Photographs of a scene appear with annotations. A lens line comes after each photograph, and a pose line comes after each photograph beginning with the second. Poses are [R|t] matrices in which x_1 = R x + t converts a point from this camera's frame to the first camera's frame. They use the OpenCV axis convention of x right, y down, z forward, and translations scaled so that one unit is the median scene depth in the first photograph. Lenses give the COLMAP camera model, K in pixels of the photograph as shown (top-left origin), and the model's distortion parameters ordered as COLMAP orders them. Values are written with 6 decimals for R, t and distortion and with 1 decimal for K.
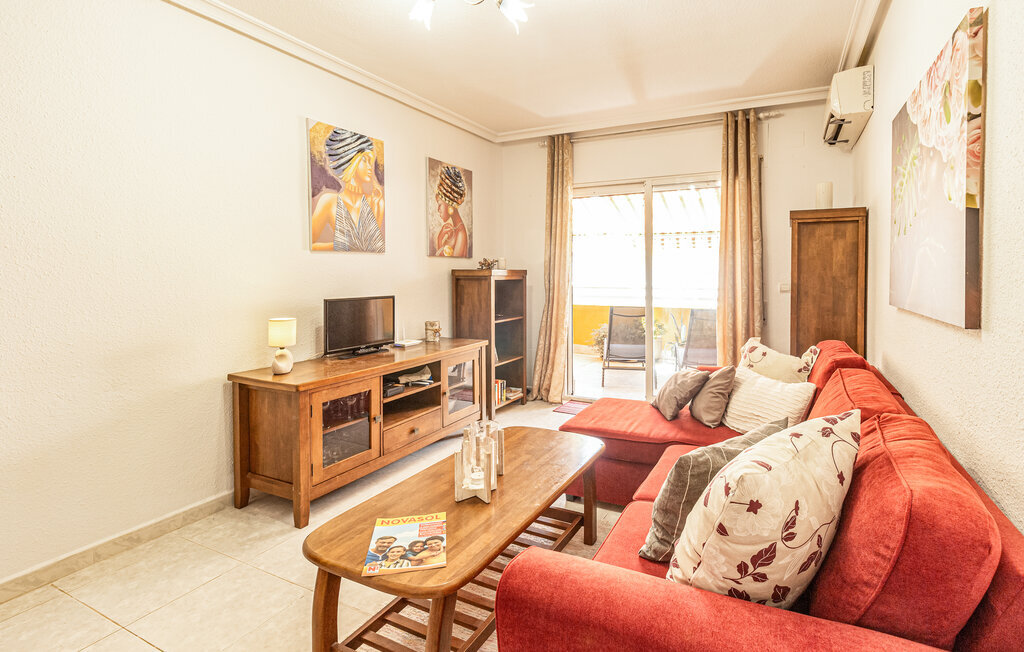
lens RADIAL K [[510.2, 0, 514.5], [0, 510.2, 287.3], [0, 0, 1]] dist [-0.000537, 0.000971]
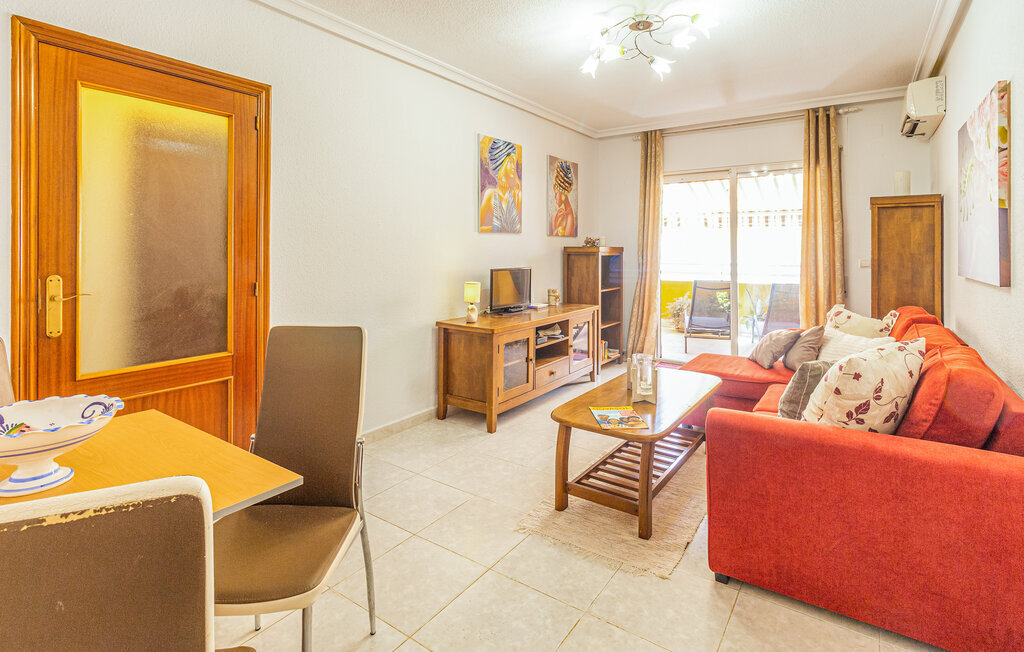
lens RADIAL K [[501.9, 0, 508.2], [0, 501.9, 251.0], [0, 0, 1]] dist [0.003600, -0.000259]
pose [[0.992223, 0.003026, -0.124438, -0.143686], [-0.006233, 0.999658, -0.025389, 0.007923], [0.124319, 0.025967, 0.991903, -0.250524]]
